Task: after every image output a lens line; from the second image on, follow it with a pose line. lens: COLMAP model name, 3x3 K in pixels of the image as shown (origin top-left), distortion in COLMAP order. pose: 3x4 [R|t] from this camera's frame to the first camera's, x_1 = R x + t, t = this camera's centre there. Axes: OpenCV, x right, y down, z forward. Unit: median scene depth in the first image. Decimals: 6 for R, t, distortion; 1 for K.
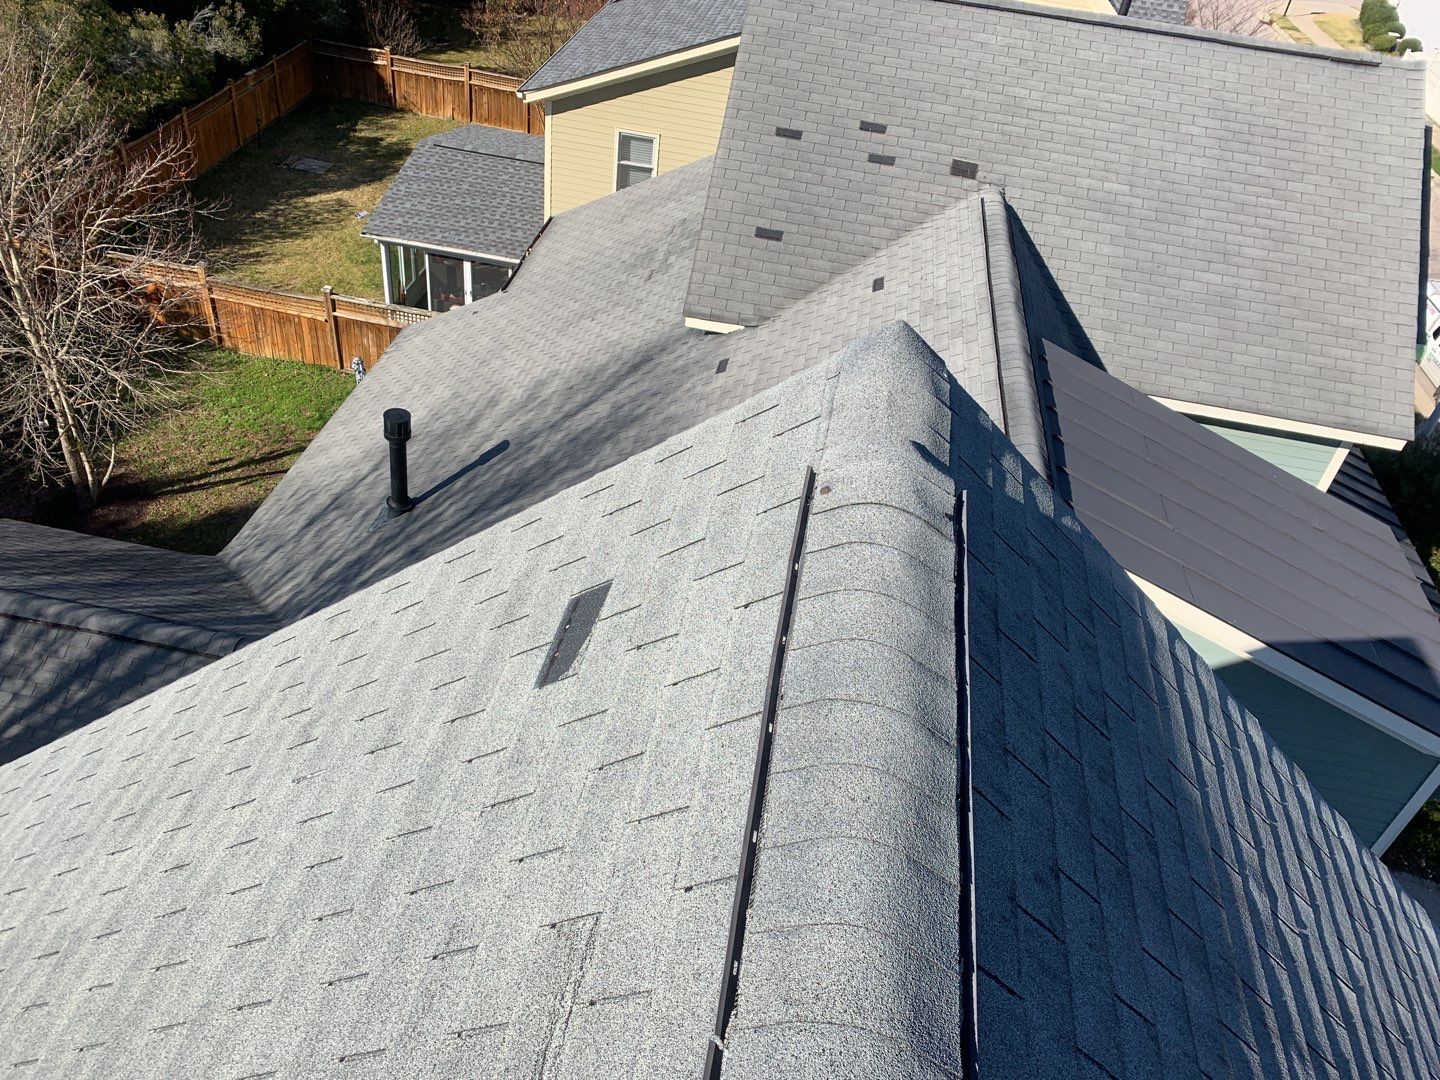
lens RADIAL K [[1104.9, 0, 702.1], [0, 1104.9, 530.5], [0, 0, 1]] dist [0.015246, -0.010488]
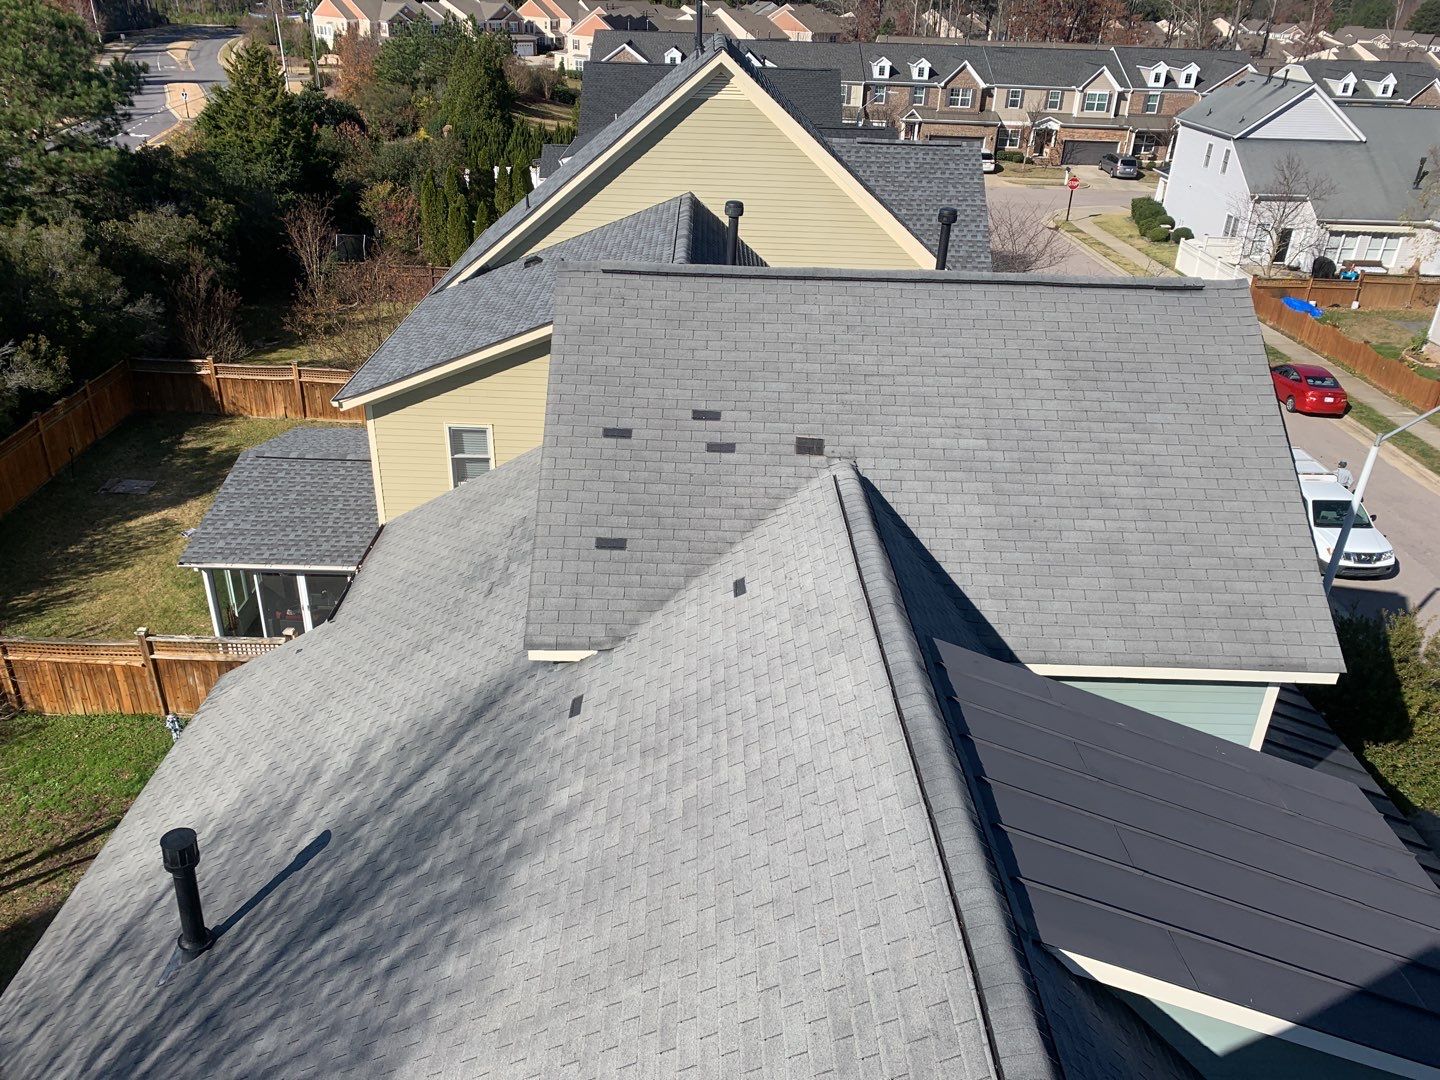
lens RADIAL K [[1104.9, 0, 702.1], [0, 1104.9, 530.5], [0, 0, 1]] dist [0.015246, -0.010488]
pose [[0.984131, -0.139480, 0.109687, 0.037847], [0.158366, 0.969244, -0.188379, -0.100395], [-0.080038, 0.202761, 0.975952, 0.127614]]
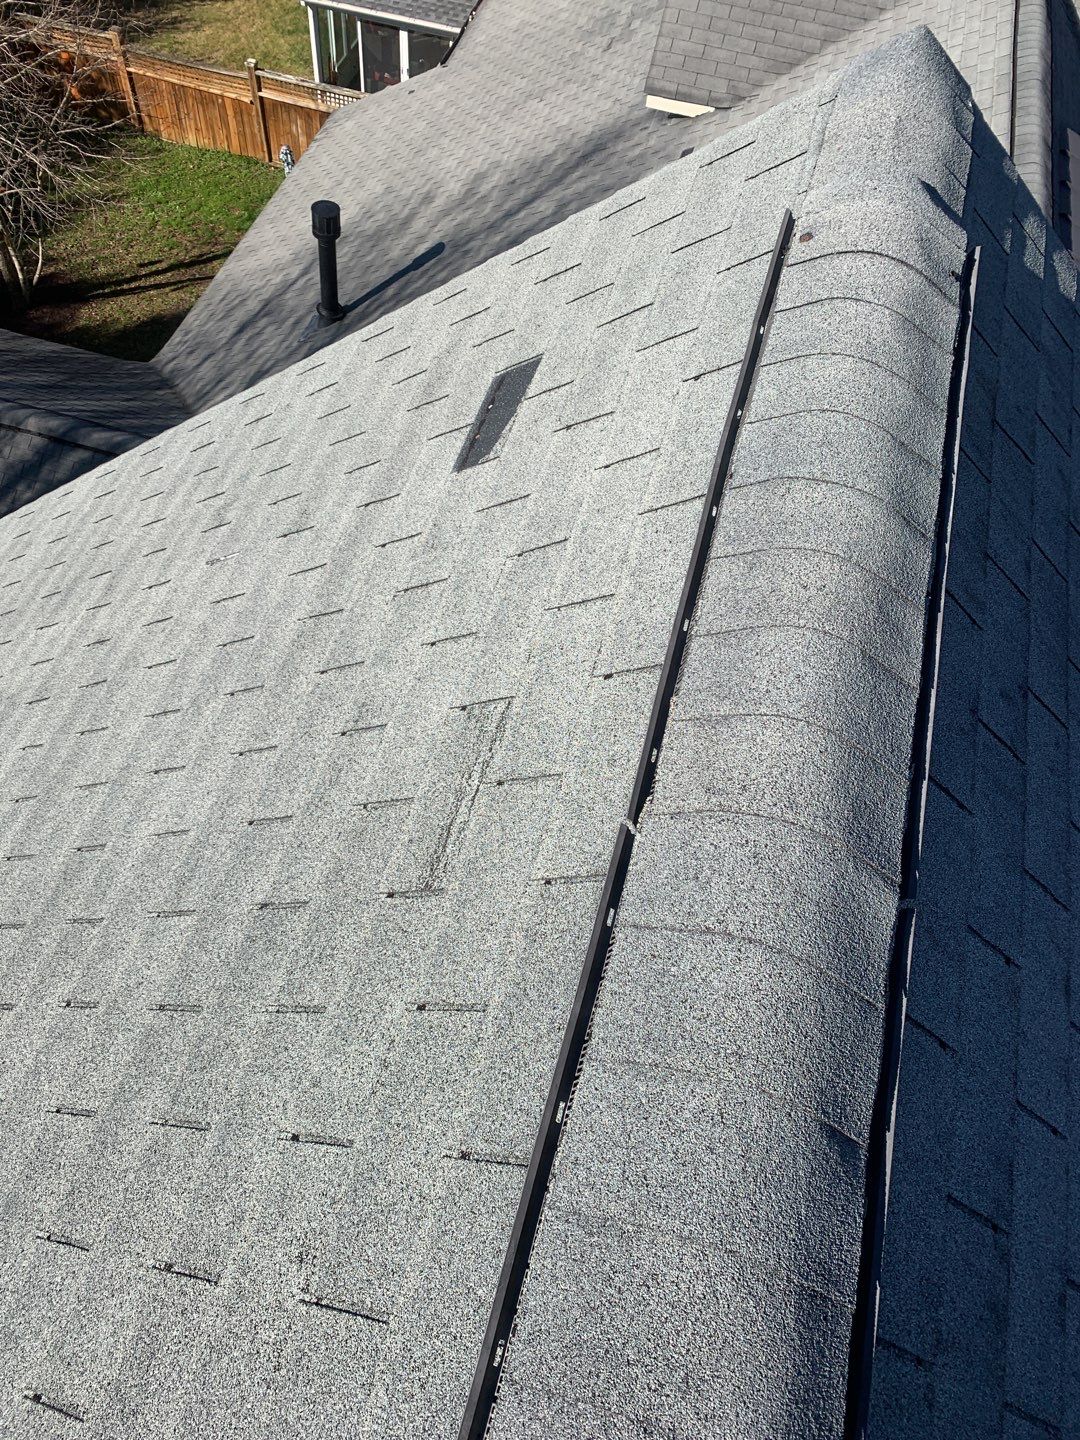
lens RADIAL K [[1090.7, 0, 530.9], [0, 1090.7, 707.1], [0, 0, 1]] dist [0.054961, -0.047598]
pose [[0.994116, 0.067003, -0.085115, 0.000431], [-0.038975, 0.954370, 0.296072, 0.013625], [0.101069, -0.291013, 0.951366, 0.021335]]
